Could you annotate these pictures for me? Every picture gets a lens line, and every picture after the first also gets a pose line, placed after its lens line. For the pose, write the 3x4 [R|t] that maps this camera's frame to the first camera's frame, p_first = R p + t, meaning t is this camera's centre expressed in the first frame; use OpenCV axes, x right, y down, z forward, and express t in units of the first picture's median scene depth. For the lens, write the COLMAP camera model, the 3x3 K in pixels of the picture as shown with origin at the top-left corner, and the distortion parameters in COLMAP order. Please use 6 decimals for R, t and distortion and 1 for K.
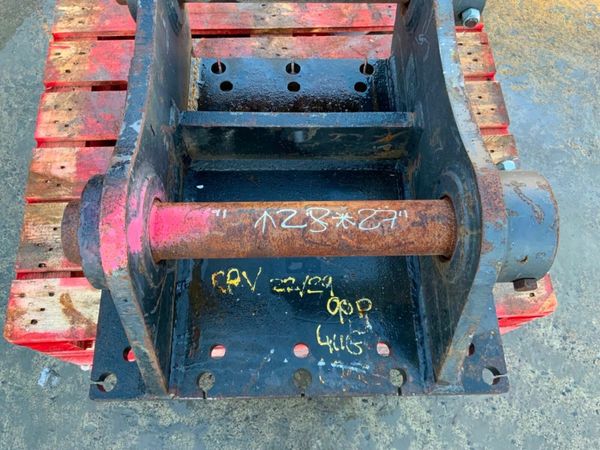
lens RADIAL K [[497.7, 0, 300.4], [0, 497.7, 226.0], [0, 0, 1]] dist [0.052271, -0.111009]
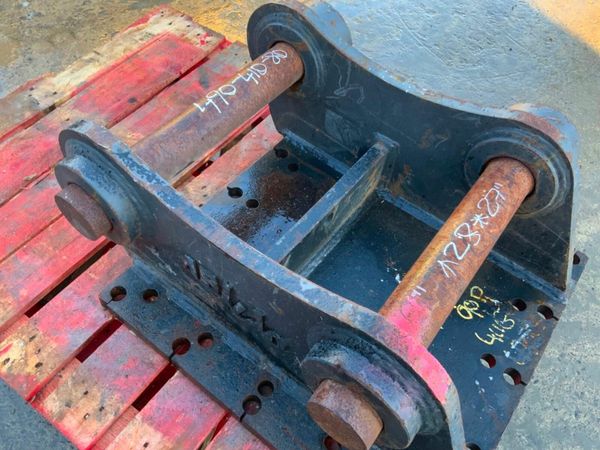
lens RADIAL K [[497.7, 0, 298.4], [0, 497.7, 225.9], [0, 0, 1]] dist [0.052271, -0.111009]
pose [[0.629547, -0.623798, 0.463192, -0.505068], [0.700378, 0.713712, 0.009264, -0.216594], [-0.336365, 0.318578, 0.886209, 0.108678]]
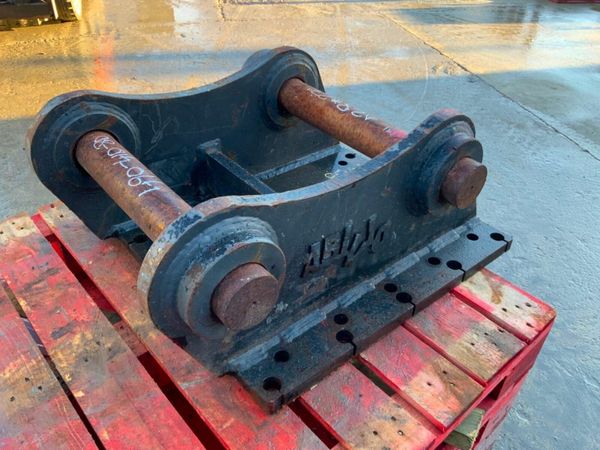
lens RADIAL K [[497.7, 0, 299.7], [0, 497.7, 225.2], [0, 0, 1]] dist [0.052271, -0.111009]
pose [[-0.613032, -0.512464, 0.601310, -0.759067], [0.707015, -0.016174, 0.707013, -0.924415], [-0.352593, 0.858557, 0.372235, 0.567241]]
